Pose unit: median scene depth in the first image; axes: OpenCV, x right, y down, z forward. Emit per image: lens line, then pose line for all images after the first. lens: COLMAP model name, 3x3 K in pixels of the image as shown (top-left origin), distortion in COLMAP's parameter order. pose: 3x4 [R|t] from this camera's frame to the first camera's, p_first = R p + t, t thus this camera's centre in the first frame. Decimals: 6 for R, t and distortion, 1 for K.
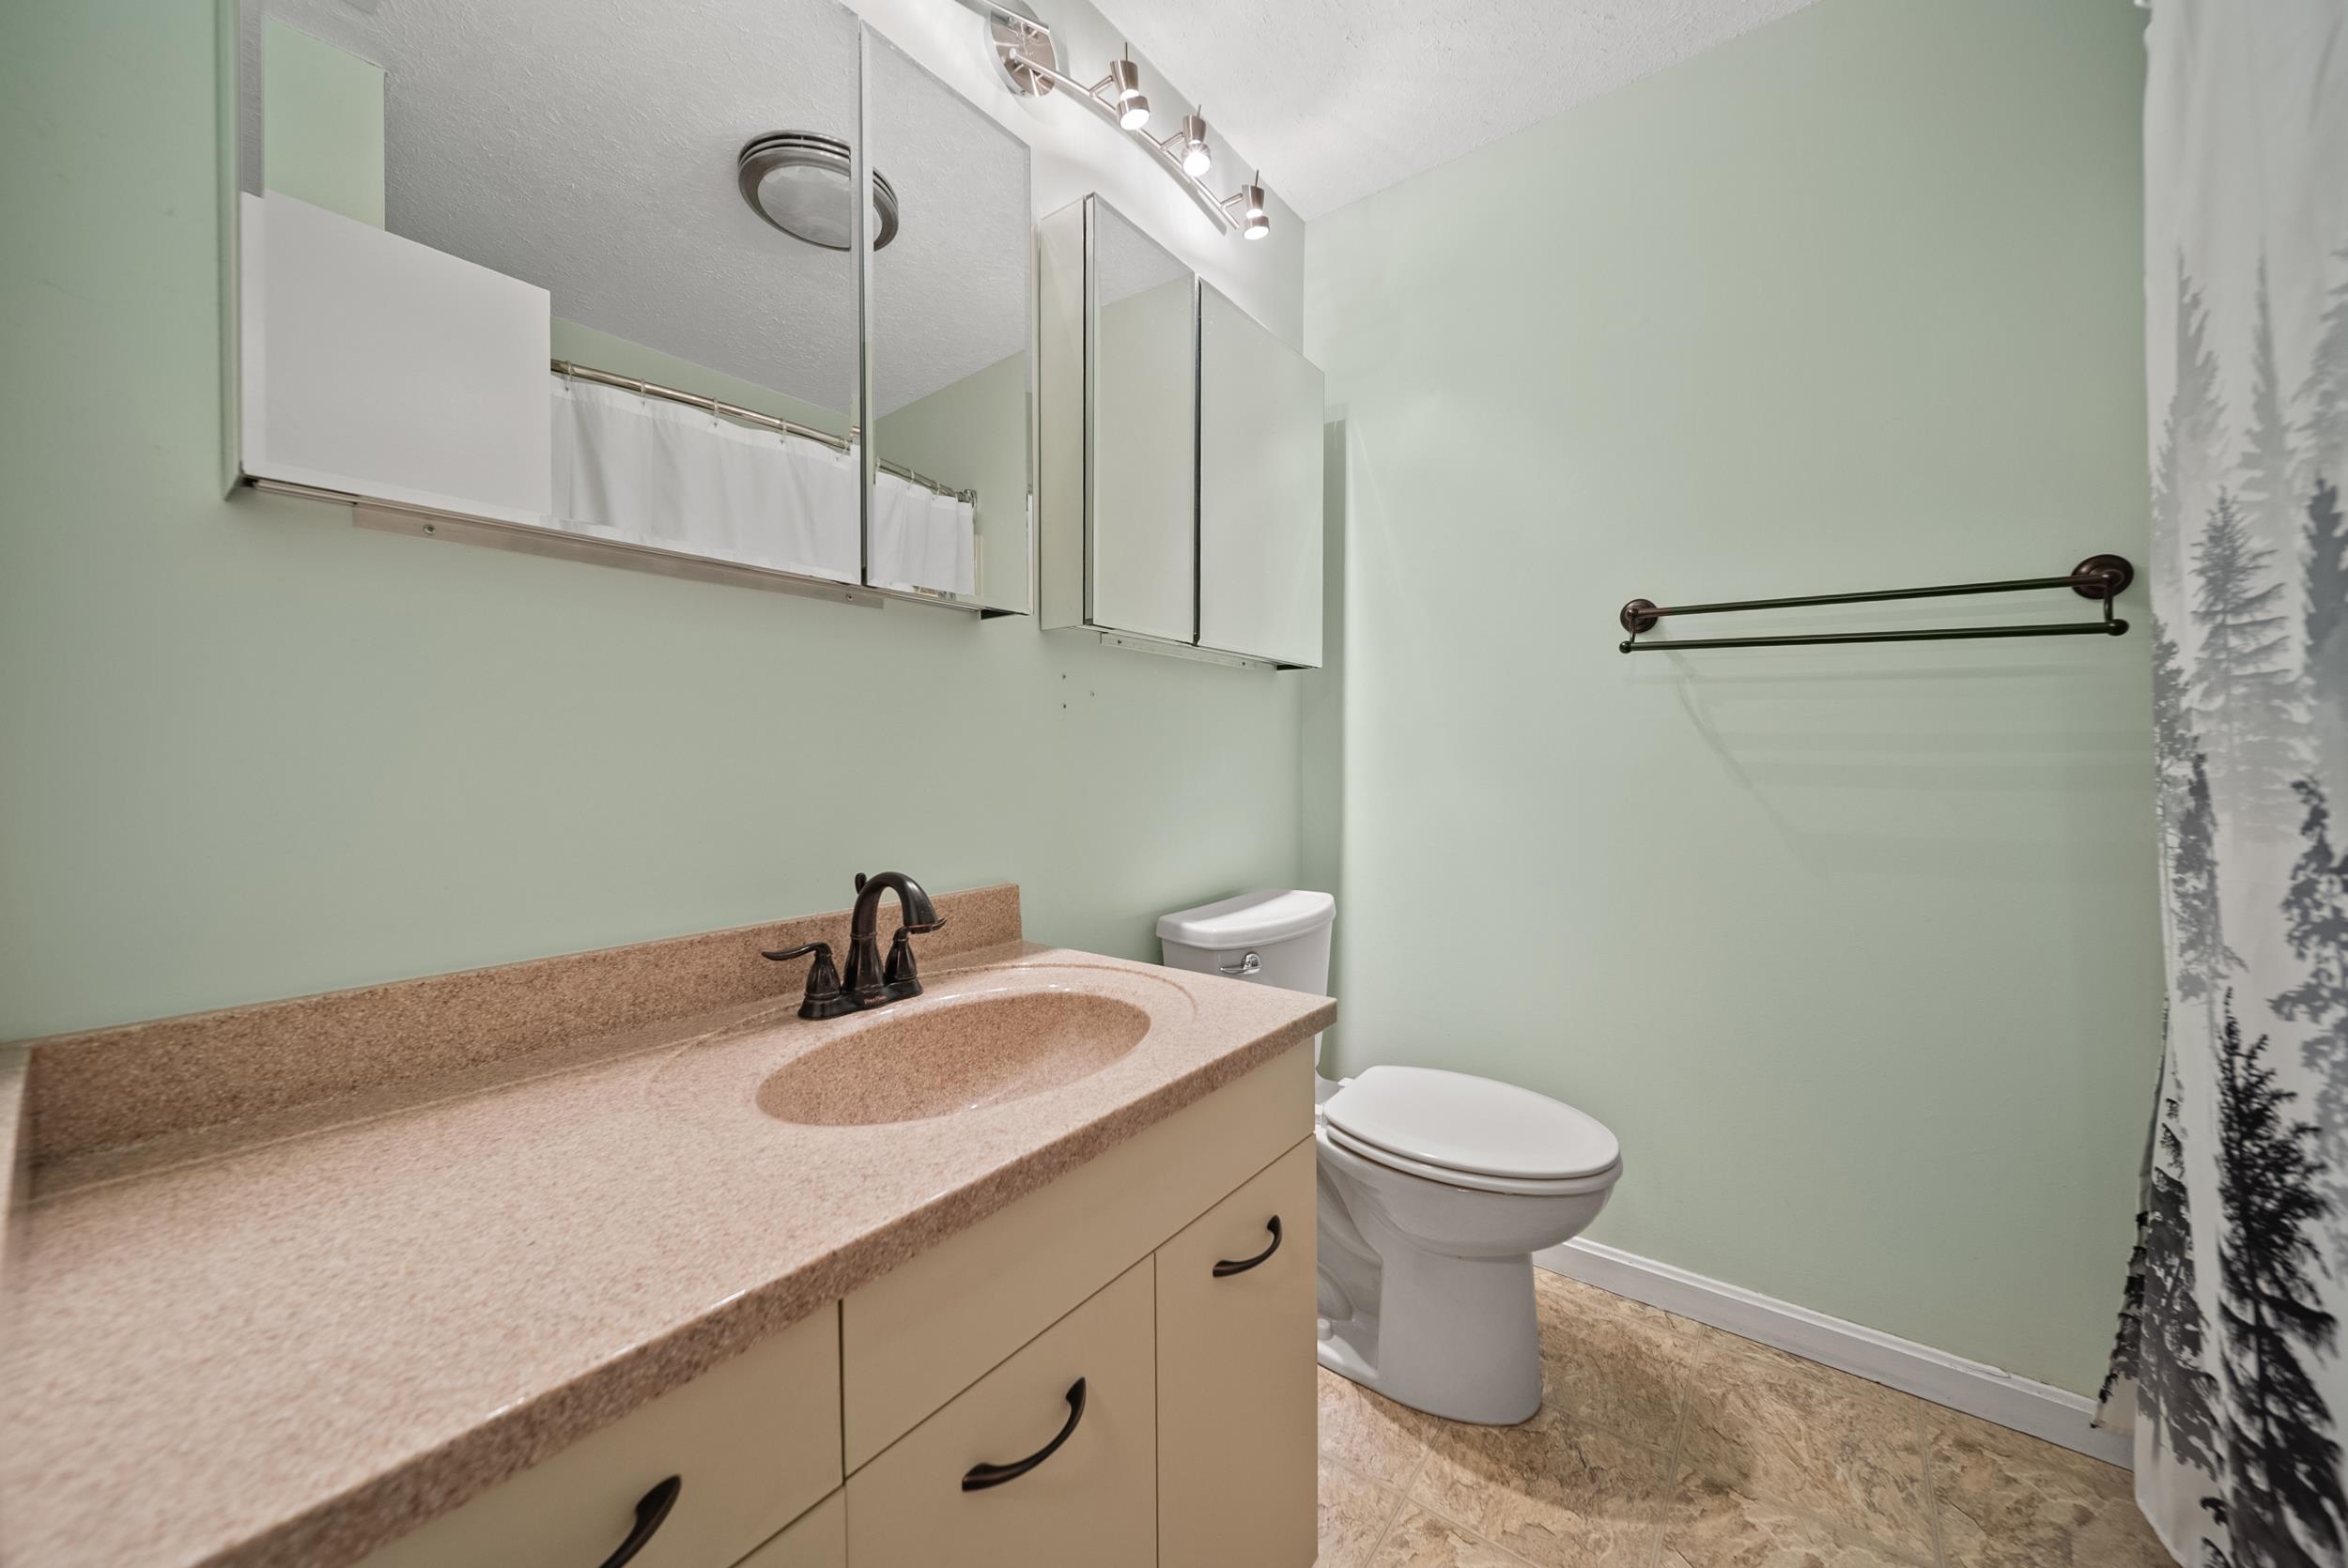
lens RADIAL K [[831.2, 0, 1175.9], [0, 831.2, 784.7], [0, 0, 1]] dist [0.000086, -0.002353]
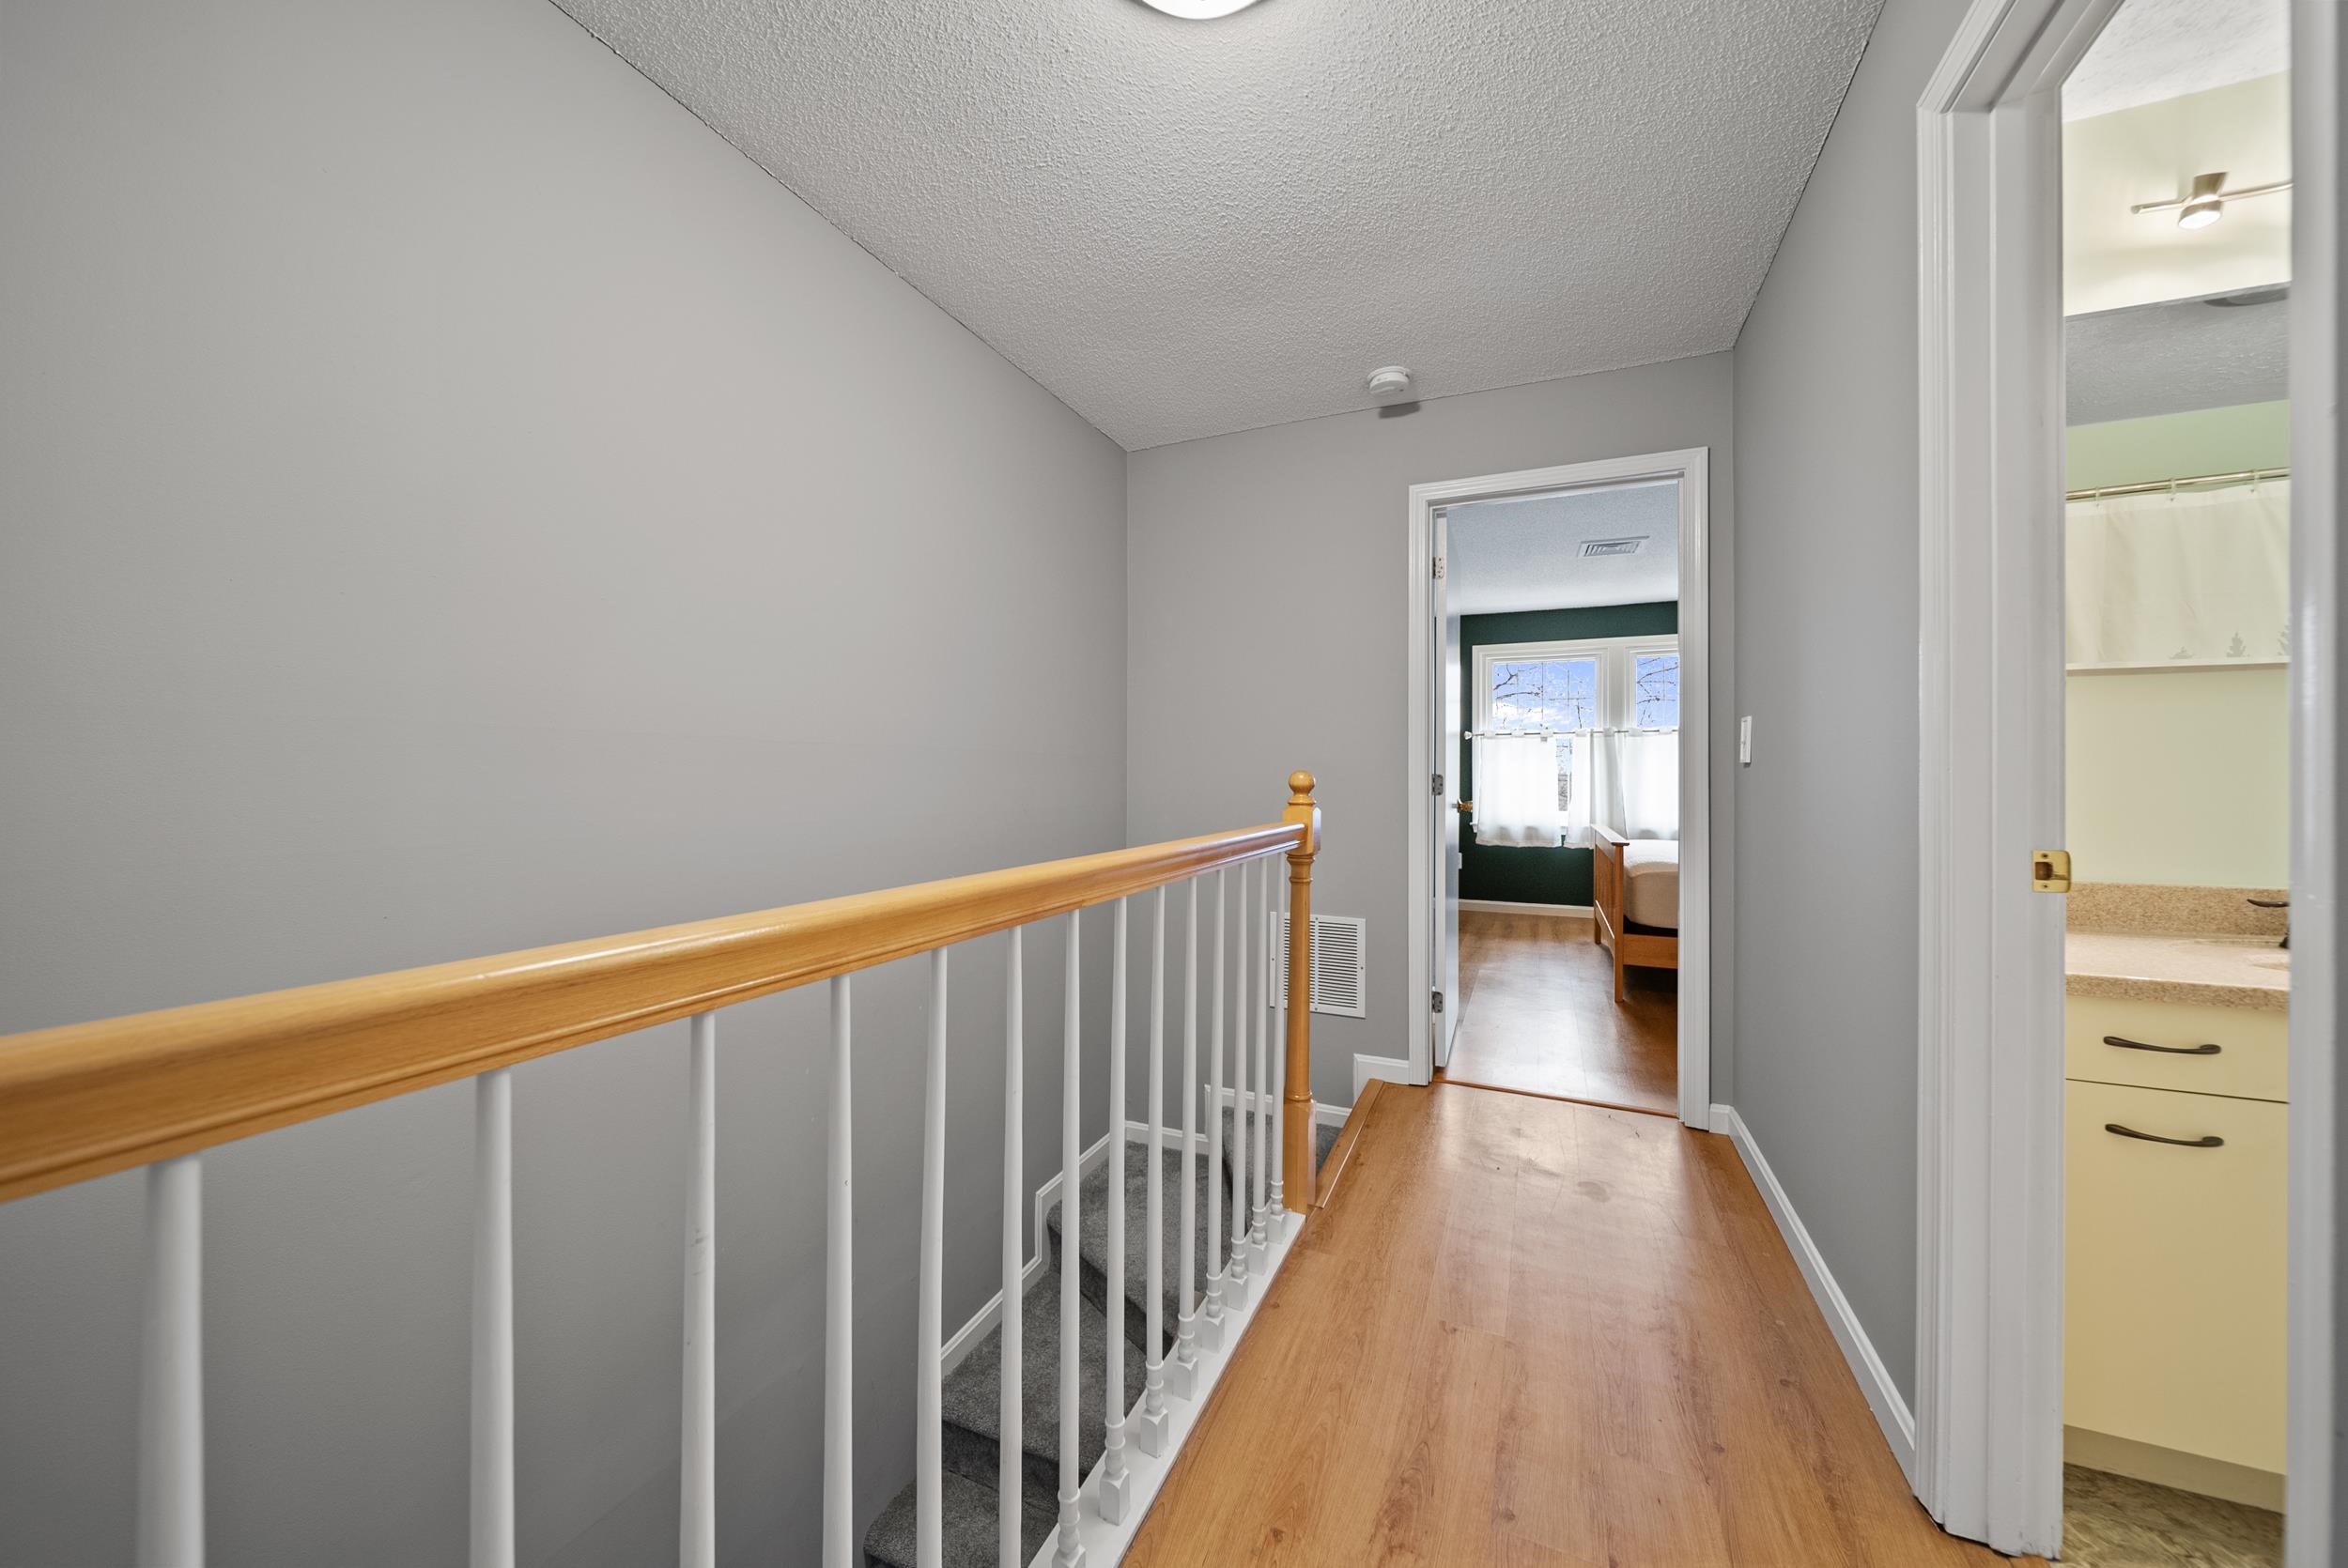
lens RADIAL K [[831.2, 0, 1175.9], [0, 831.2, 784.7], [0, 0, 1]] dist [0.000086, -0.002353]
pose [[0.228511, 0.000515, -0.973541, 0.579966], [-0.026780, 0.999625, -0.005757, 0.043728], [0.973173, 0.027387, 0.228439, -1.378420]]
